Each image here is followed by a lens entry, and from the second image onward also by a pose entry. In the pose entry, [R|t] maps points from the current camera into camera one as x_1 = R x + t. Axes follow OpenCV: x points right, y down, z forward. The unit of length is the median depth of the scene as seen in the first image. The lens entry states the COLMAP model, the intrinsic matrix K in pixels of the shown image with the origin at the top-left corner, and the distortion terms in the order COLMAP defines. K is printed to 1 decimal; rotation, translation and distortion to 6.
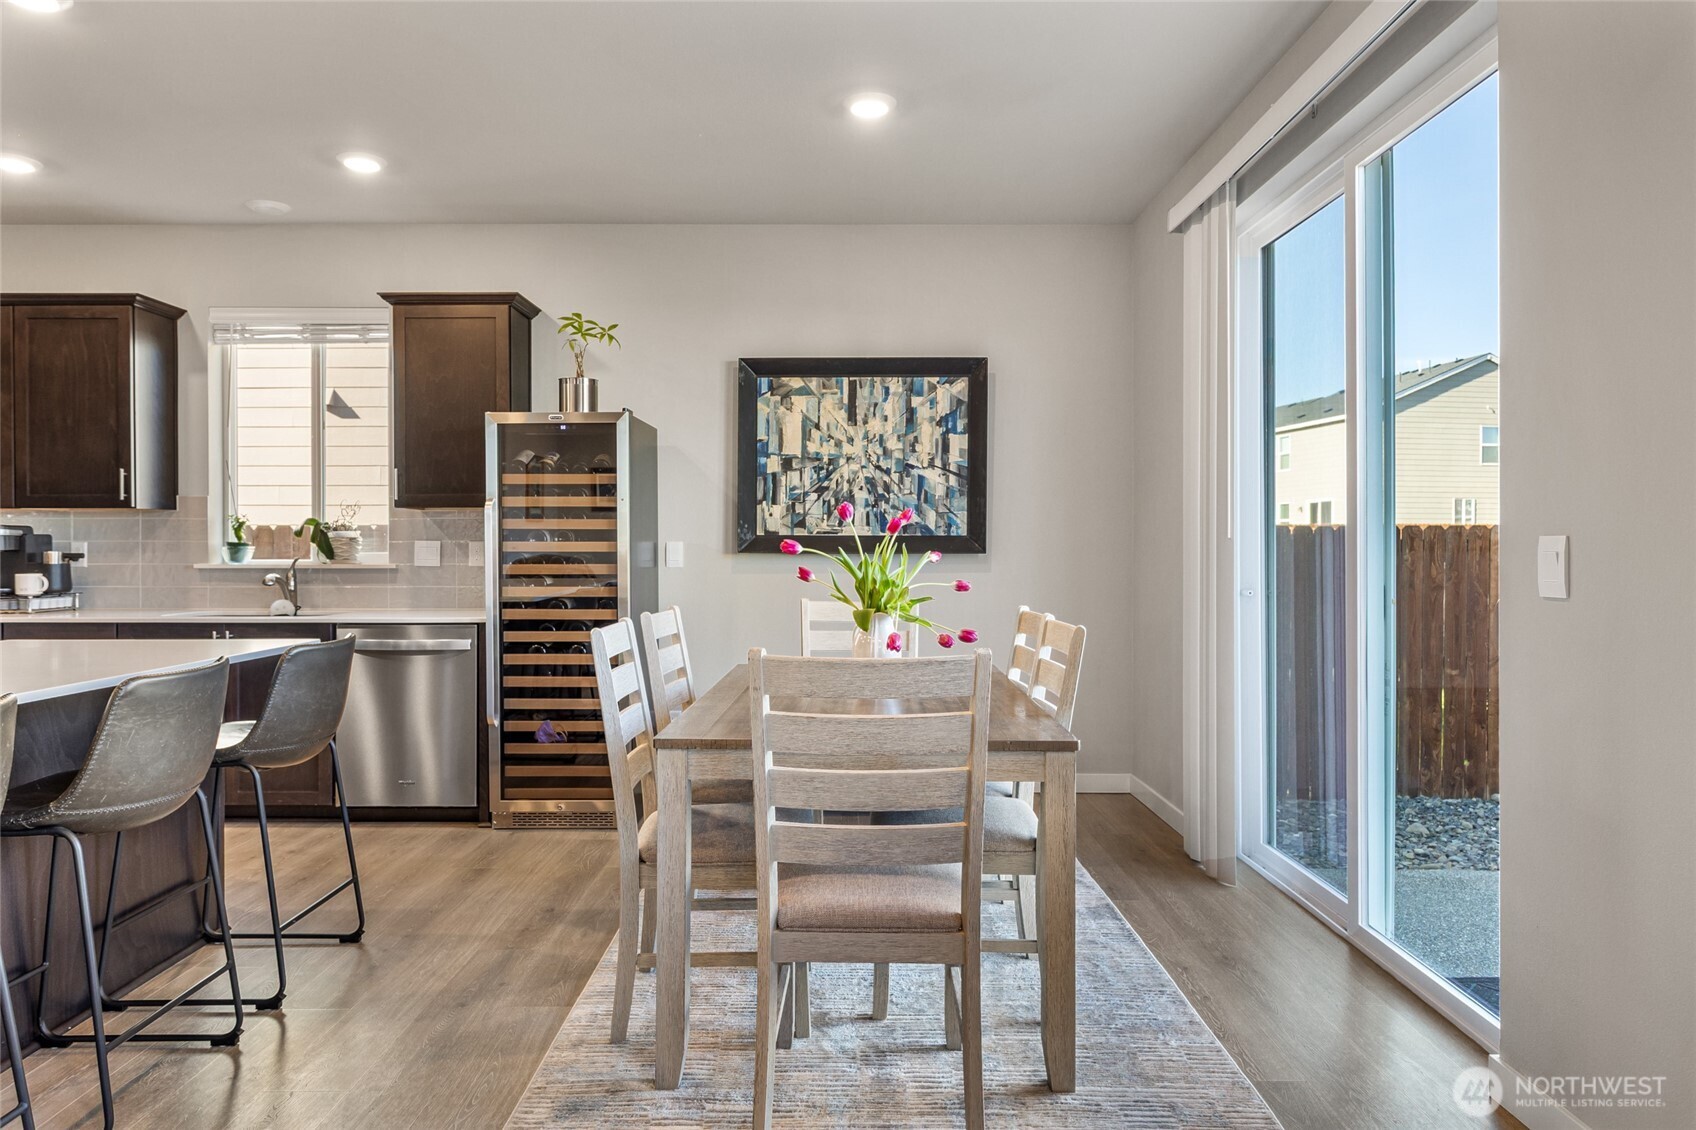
lens RADIAL K [[1066.0, 0, 857.7], [0, 1066.0, 558.7], [0, 0, 1]] dist [-0.007162, 0.006317]
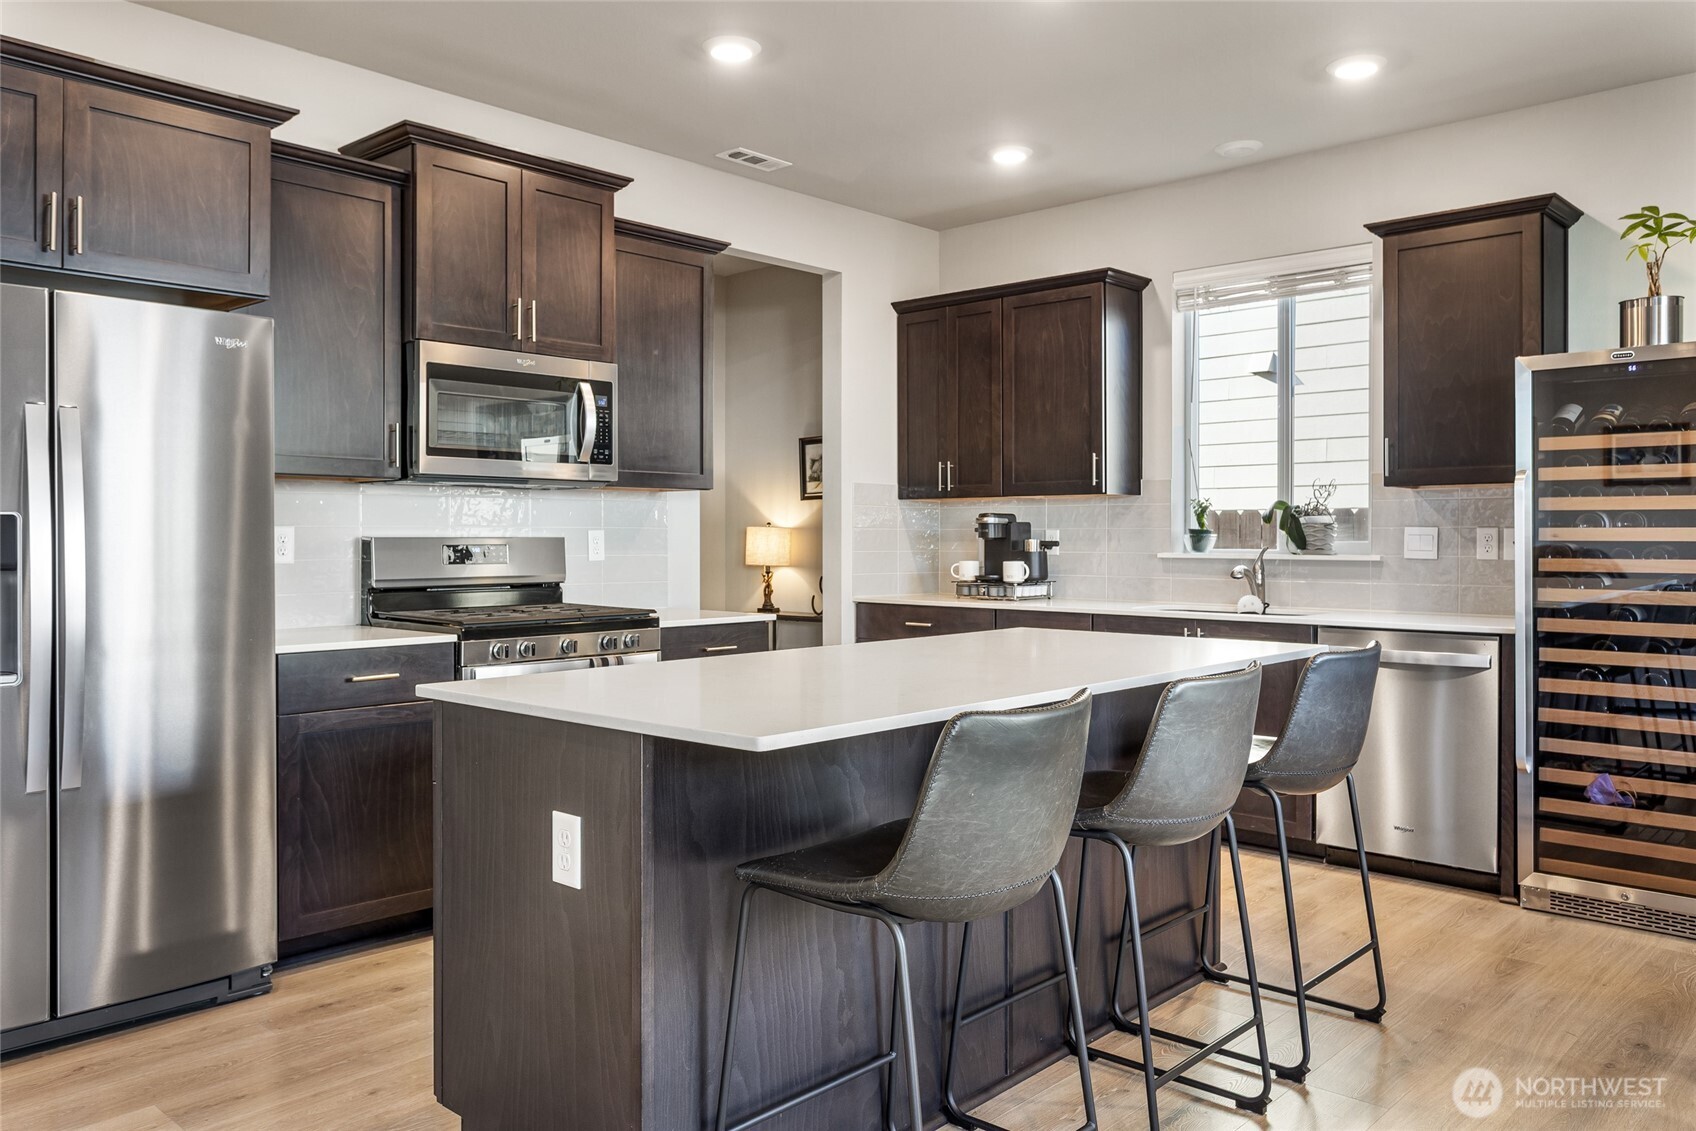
lens RADIAL K [[1285.4, 0, 847.0], [0, 1285.4, 543.6], [0, 0, 1]] dist [0.006511, 0.011803]
pose [[0.730565, 0.004629, -0.682827, -0.062742], [-0.007065, 0.999975, -0.000780, -0.000660], [0.682806, 0.005394, 0.730580, 0.002381]]
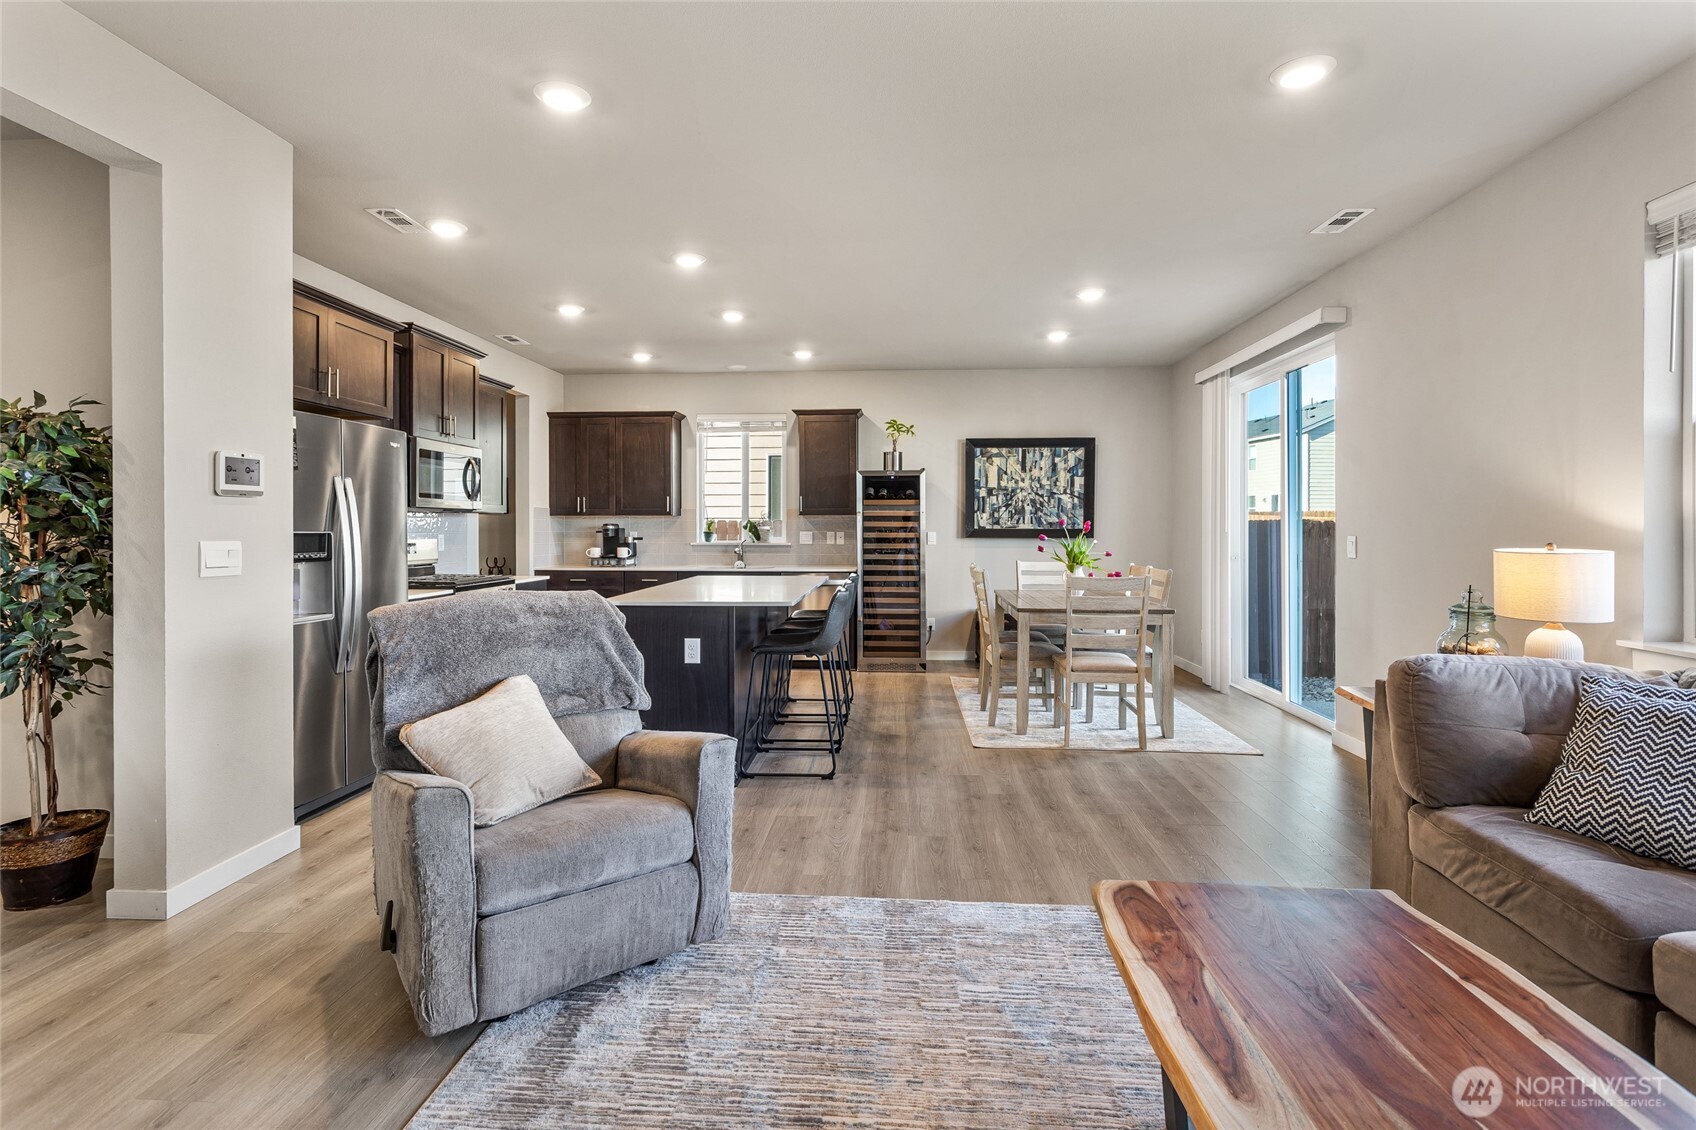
lens RADIAL K [[819.7, 0, 855.2], [0, 819.7, 544.4], [0, 0, 1]] dist [-0.001797, 0.004259]
pose [[0.997581, 0.001500, -0.069503, -0.219457], [-0.000747, 0.999941, 0.010859, -0.009569], [0.069515, -0.010781, 0.997523, -0.549237]]
